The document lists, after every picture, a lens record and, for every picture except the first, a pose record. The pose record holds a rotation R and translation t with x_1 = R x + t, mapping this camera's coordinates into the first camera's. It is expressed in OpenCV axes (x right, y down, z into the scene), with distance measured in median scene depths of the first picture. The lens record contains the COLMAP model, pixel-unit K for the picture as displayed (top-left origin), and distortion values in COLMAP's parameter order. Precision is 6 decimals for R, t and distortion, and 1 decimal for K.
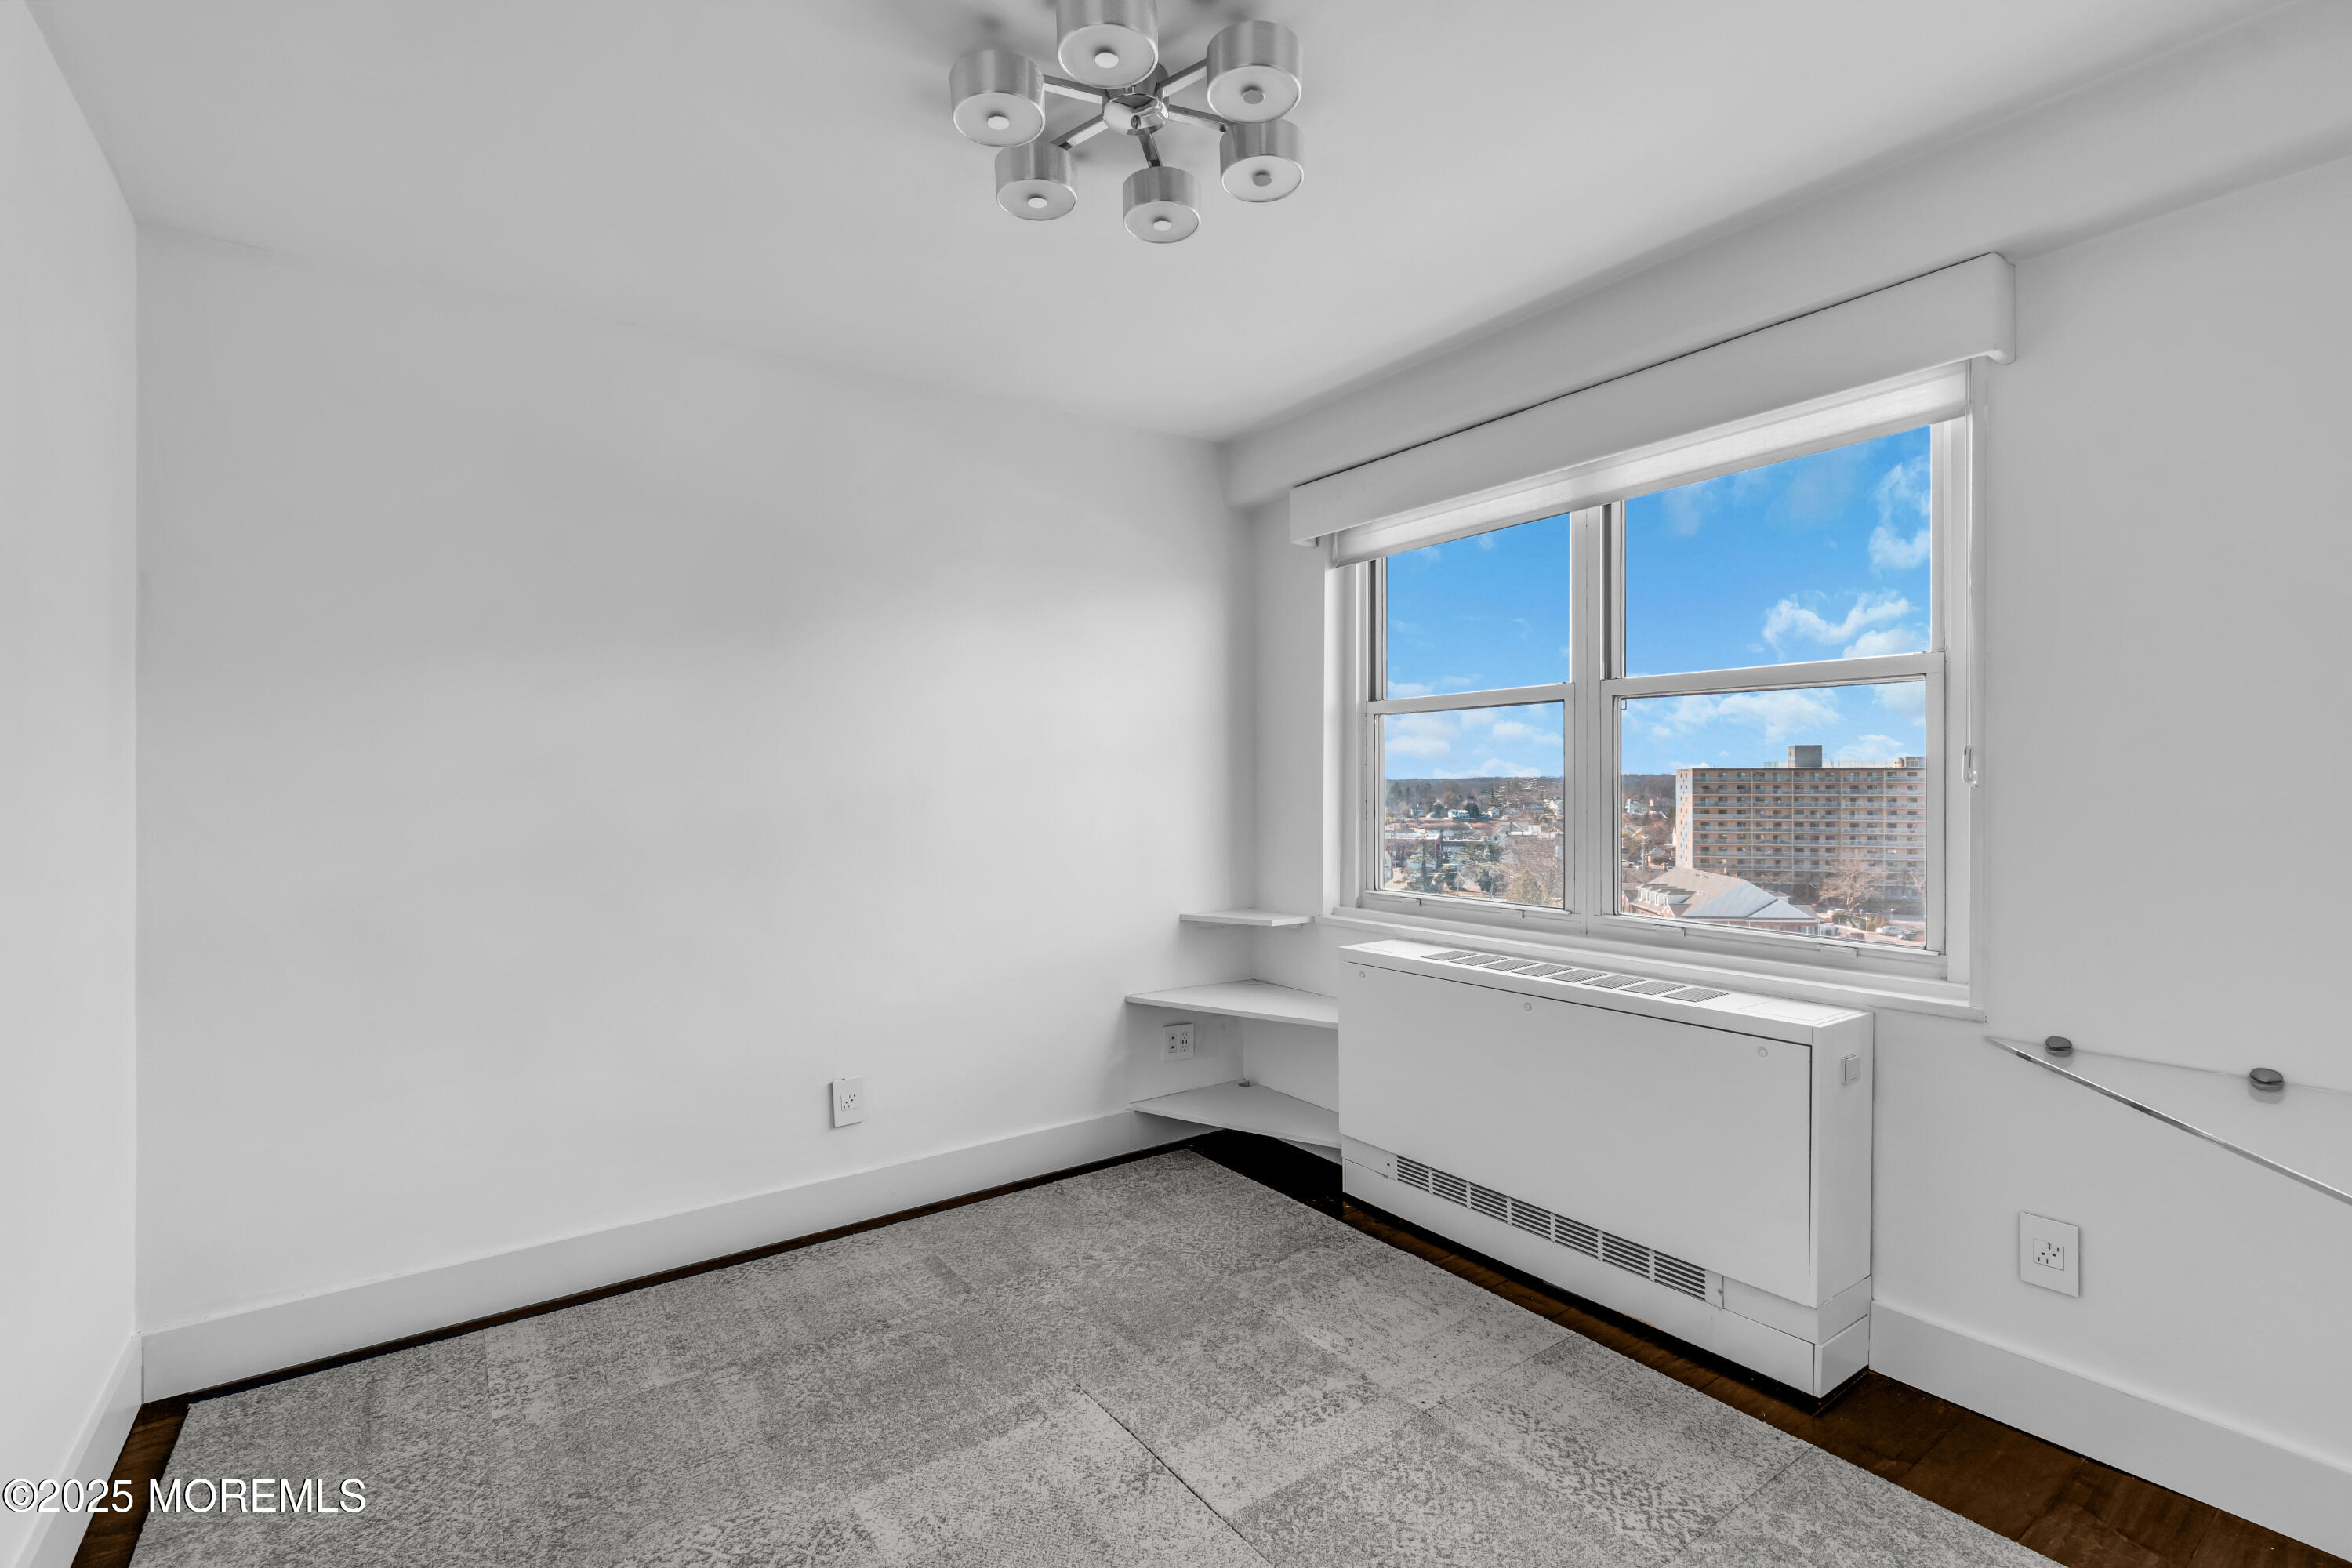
lens RADIAL K [[1094.6, 0, 1194.7], [0, 1094.6, 776.3], [0, 0, 1]] dist [-0.007556, 0.002014]
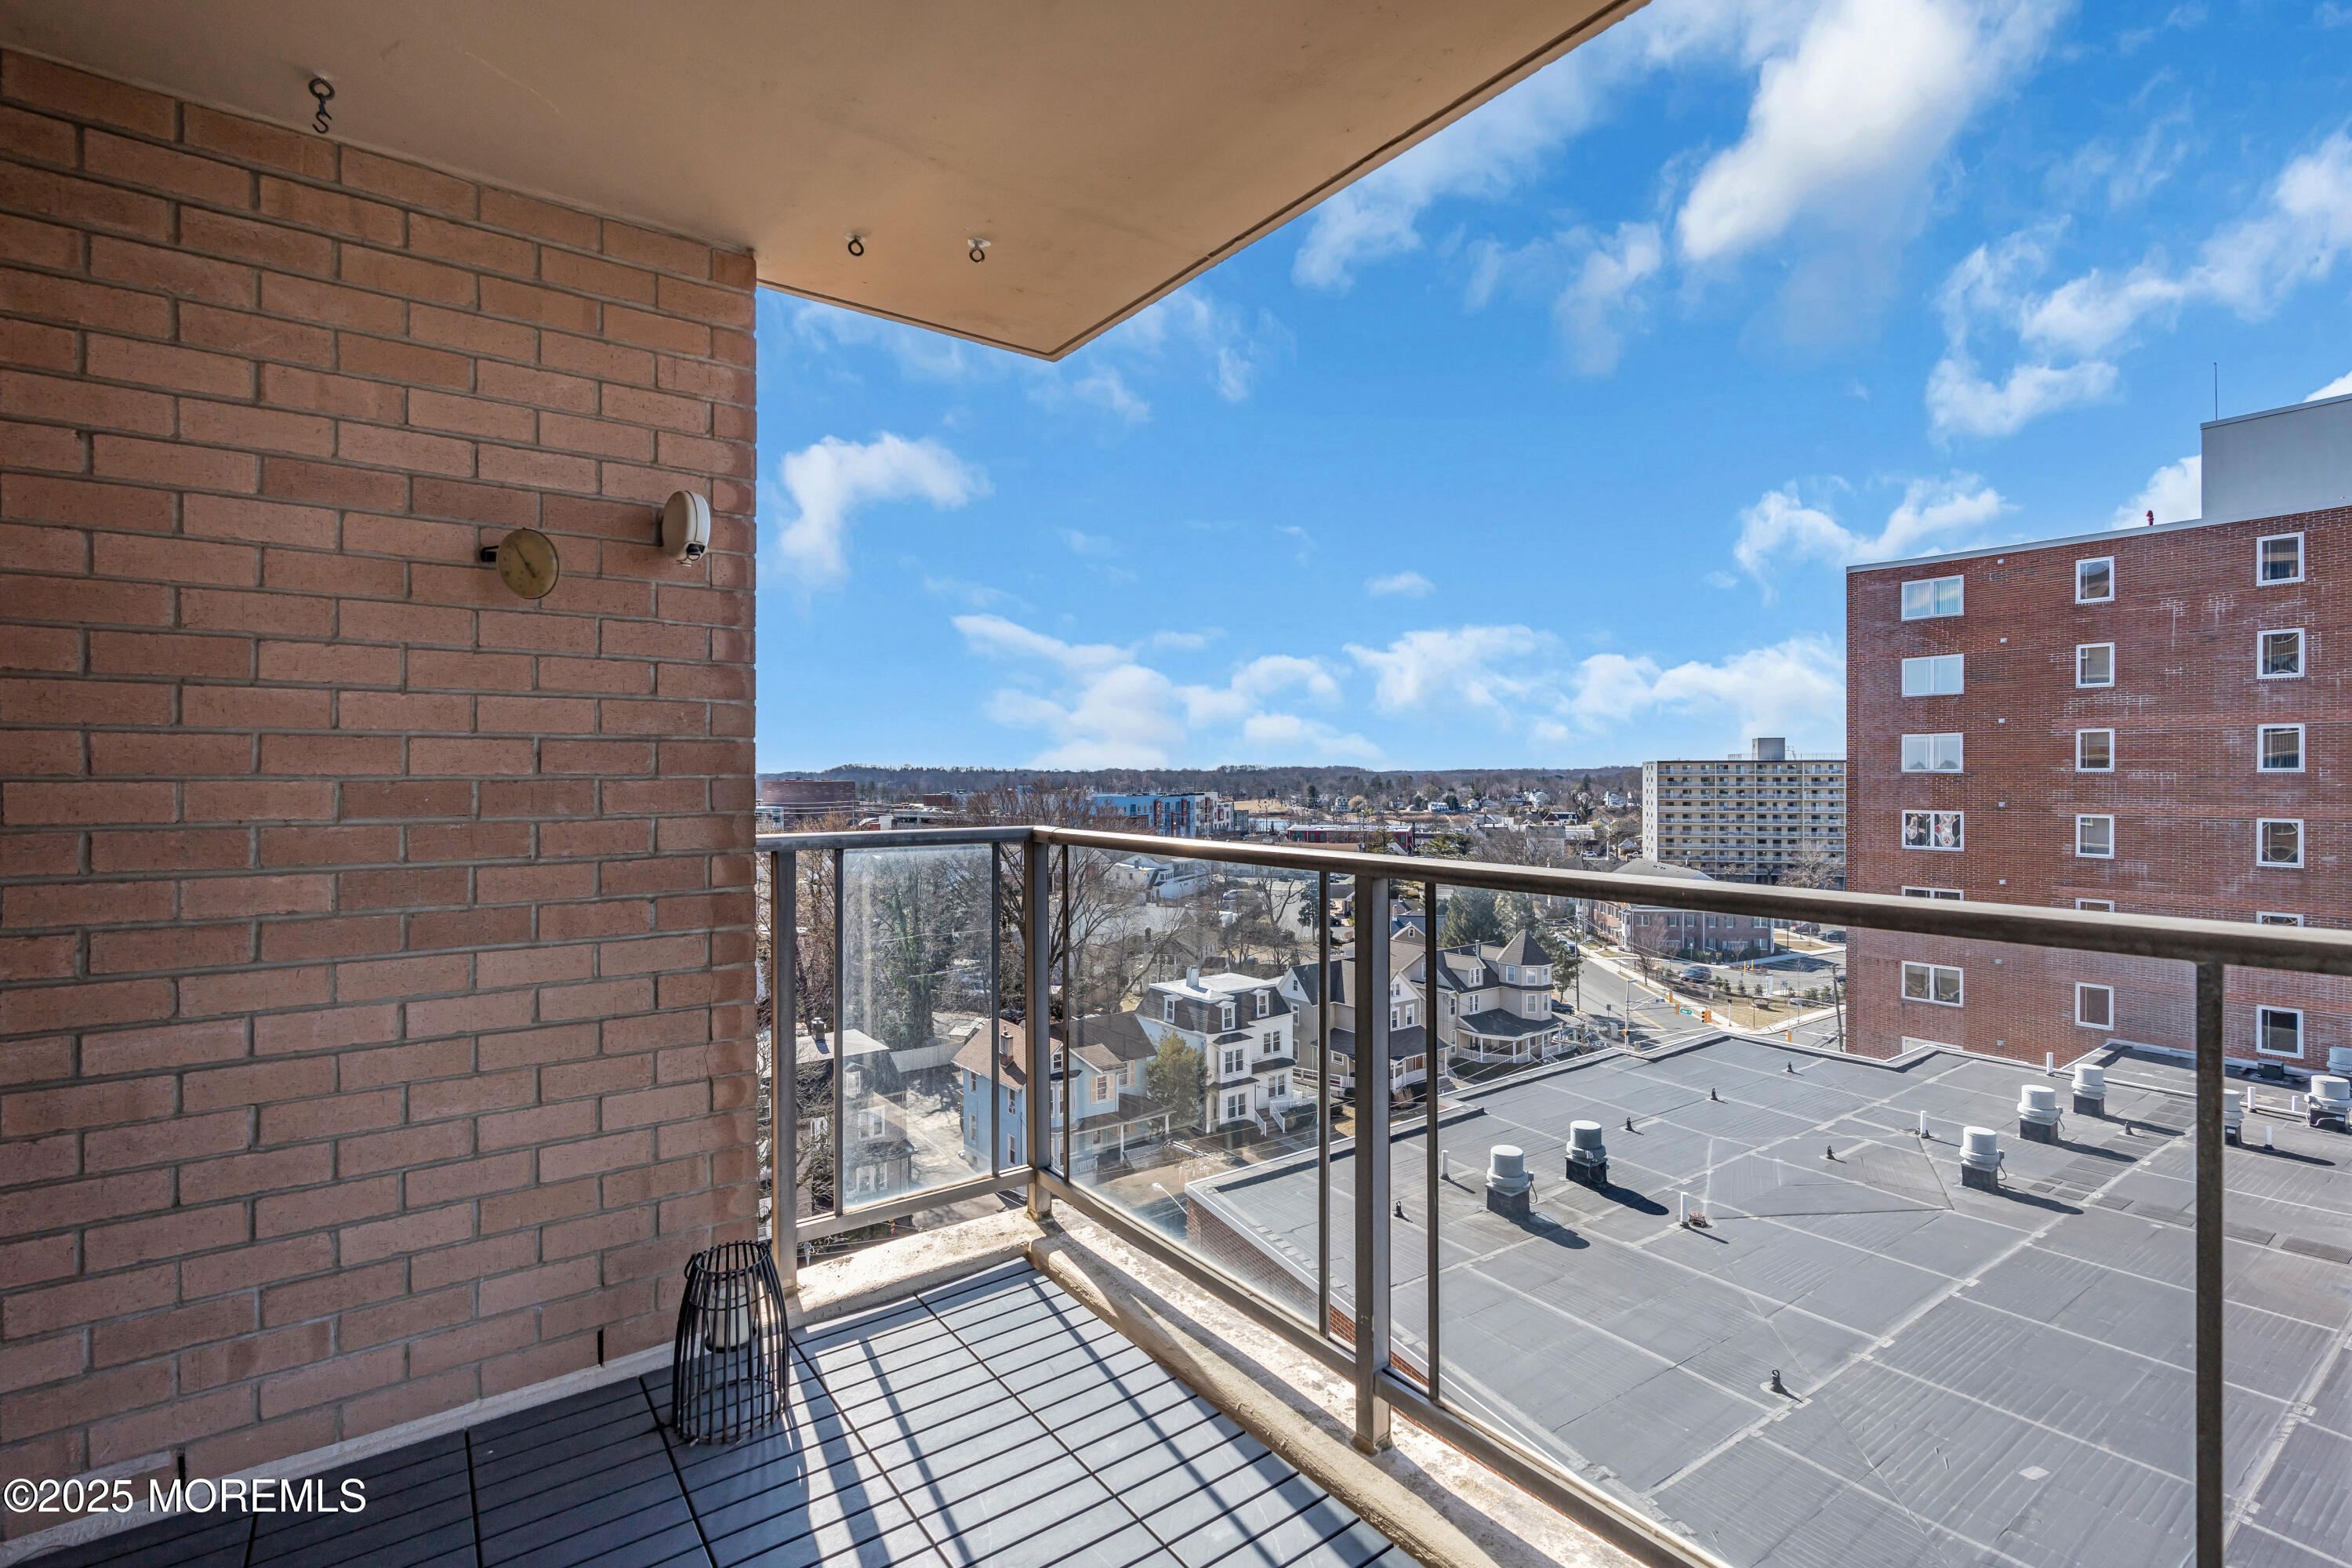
lens RADIAL K [[1053.4, 0, 1186.6], [0, 1053.4, 783.3], [0, 0, 1]] dist [-0.006381, -0.000294]
pose [[0.999973, -0.005064, 0.005347, 0.014135], [0.005002, 0.999922, 0.011403, -0.001295], [-0.005404, -0.011376, 0.999921, 0.027692]]
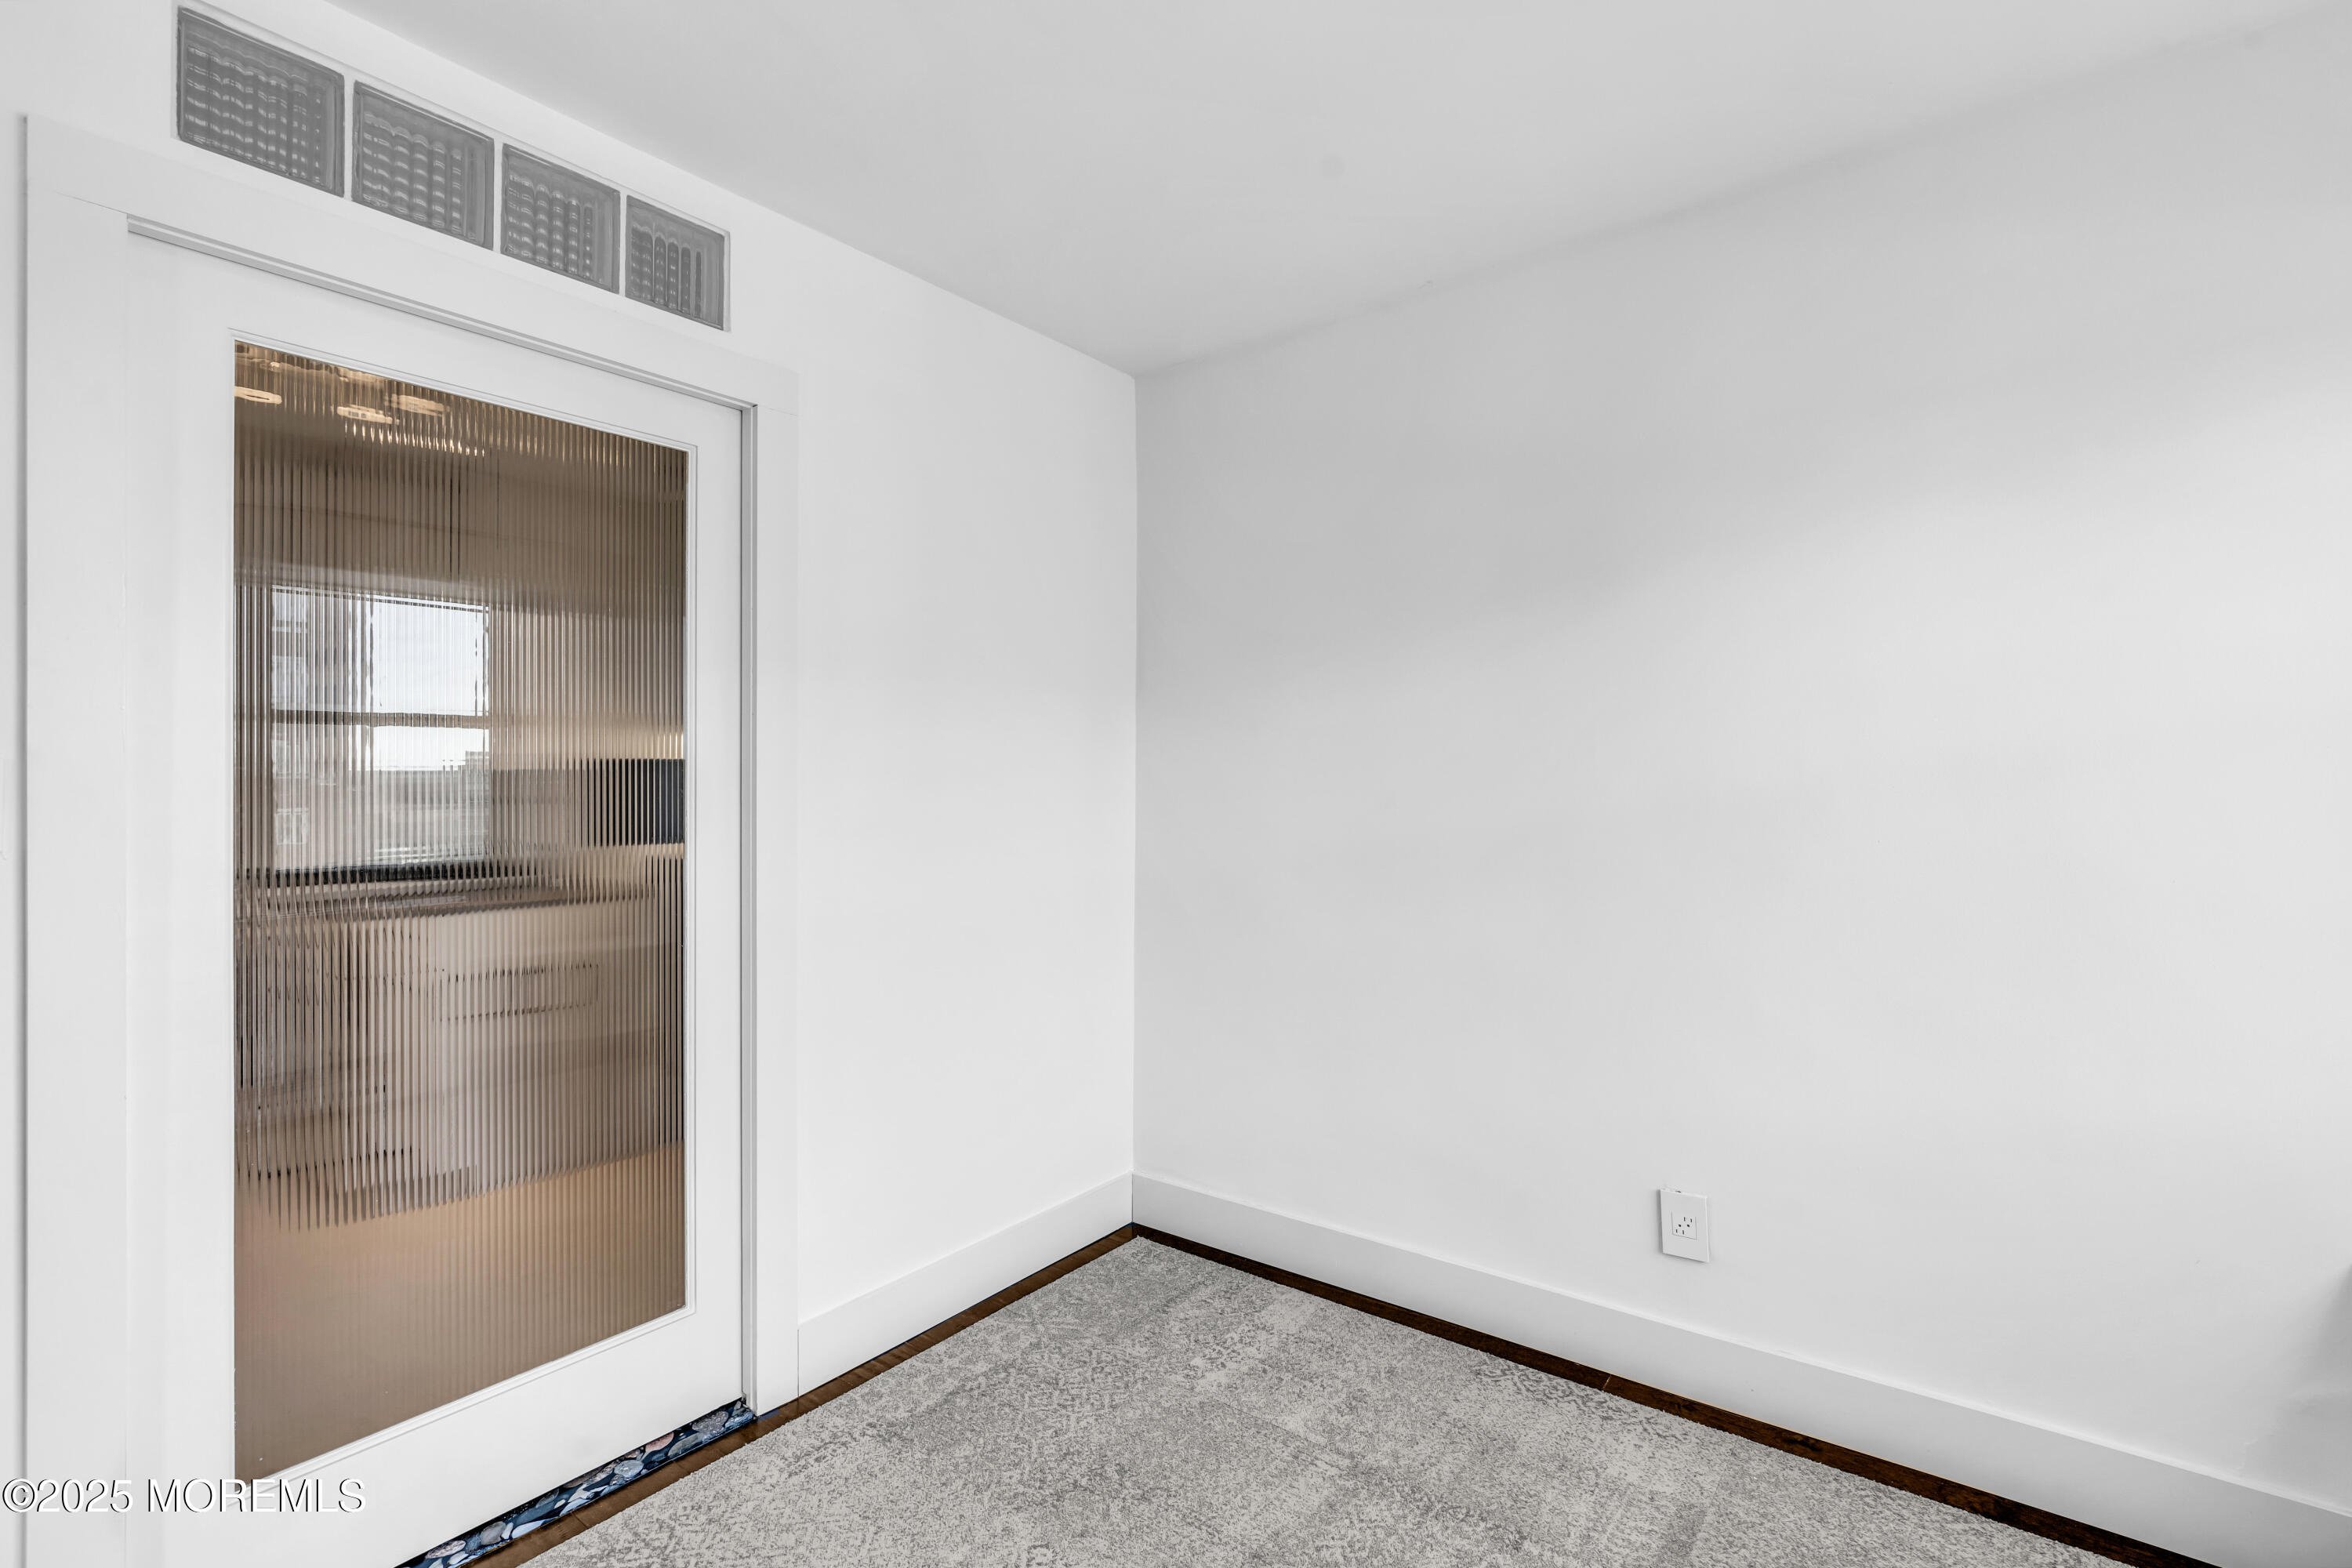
lens RADIAL K [[1094.6, 0, 1178.3], [0, 1094.6, 774.3], [0, 0, 1]] dist [-0.007556, 0.002014]
pose [[0.268340, 0.008110, -0.963290, 0.360558], [0.004145, 0.999946, 0.009574, -0.005163], [0.963315, -0.006562, 0.268292, 0.643945]]
